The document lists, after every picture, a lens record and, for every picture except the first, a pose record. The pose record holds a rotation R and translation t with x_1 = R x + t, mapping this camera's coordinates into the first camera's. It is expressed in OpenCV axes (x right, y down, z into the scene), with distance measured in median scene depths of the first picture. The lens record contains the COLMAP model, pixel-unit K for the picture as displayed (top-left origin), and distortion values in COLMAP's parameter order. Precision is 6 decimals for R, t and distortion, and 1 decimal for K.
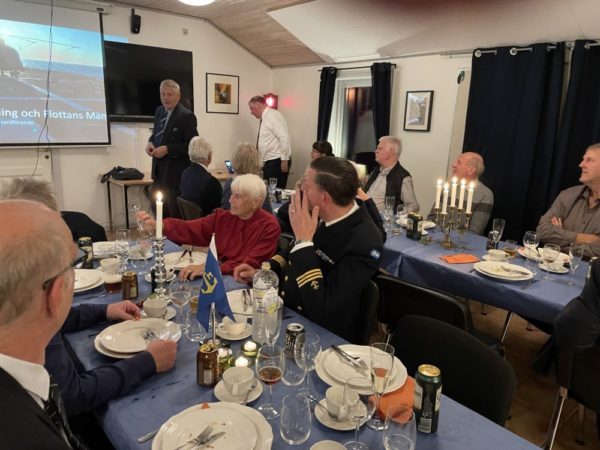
lens RADIAL K [[455.4, 0, 300.0], [0, 455.4, 225.0], [0, 0, 1]] dist [0.083211, -0.109749]
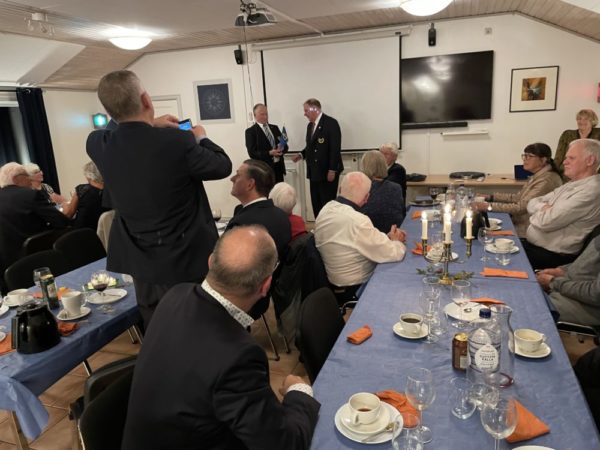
lens RADIAL K [[455.4, 0, 300.0], [0, 455.4, 225.0], [0, 0, 1]] dist [0.083211, -0.109749]
pose [[0.495867, 0.135616, -0.857744, 0.432427], [-0.138886, 0.987401, 0.075825, -0.038171], [0.857220, 0.081530, 0.508455, 0.206128]]
